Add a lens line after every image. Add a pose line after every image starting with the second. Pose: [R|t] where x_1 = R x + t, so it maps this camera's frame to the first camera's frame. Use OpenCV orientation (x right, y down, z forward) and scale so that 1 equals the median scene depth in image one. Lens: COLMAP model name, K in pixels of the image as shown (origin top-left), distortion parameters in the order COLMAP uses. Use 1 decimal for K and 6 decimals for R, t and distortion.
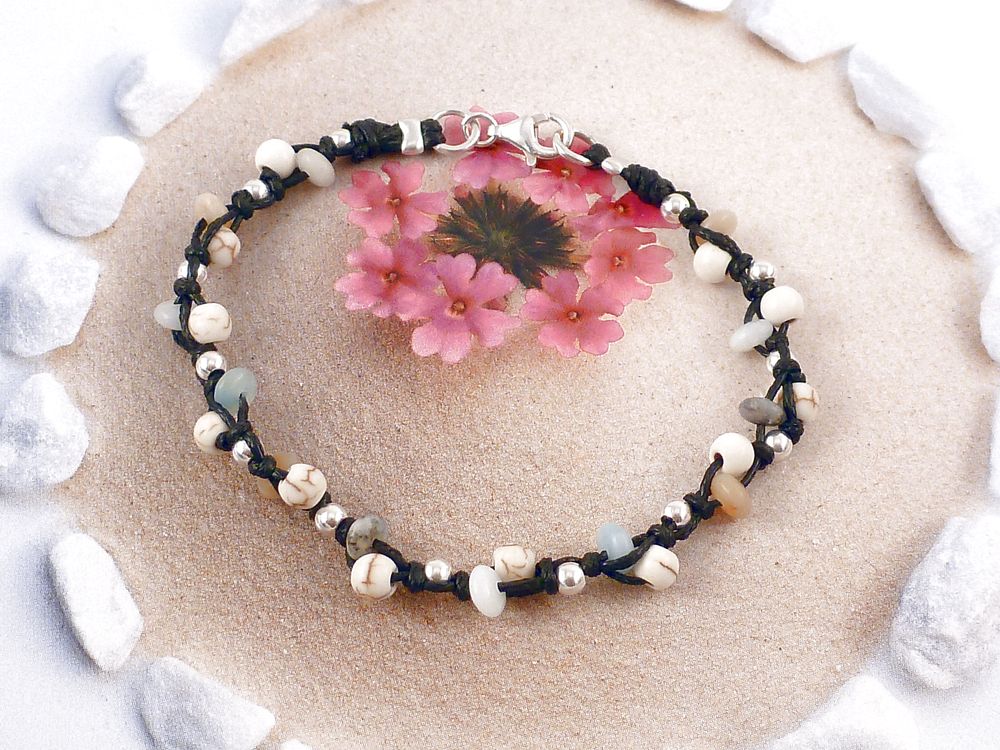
lens RADIAL K [[701.5, 0, 499.1], [0, 701.5, 374.0], [0, 0, 1]] dist [-0.009190, 0.005659]
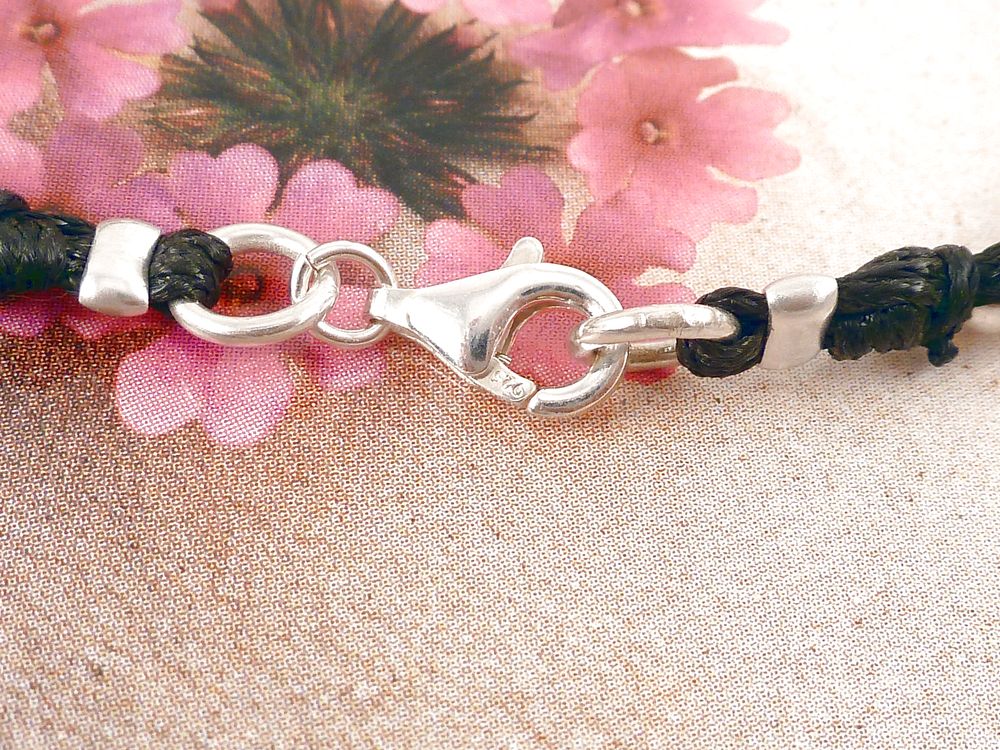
lens RADIAL K [[701.5, 0, 499.8], [0, 701.5, 374.8], [0, 0, 1]] dist [-0.009190, 0.005659]
pose [[0.962666, -0.118308, 0.243471, -0.023885], [0.110084, 0.992803, 0.047159, -0.053618], [-0.247298, -0.018596, 0.968761, 0.632613]]
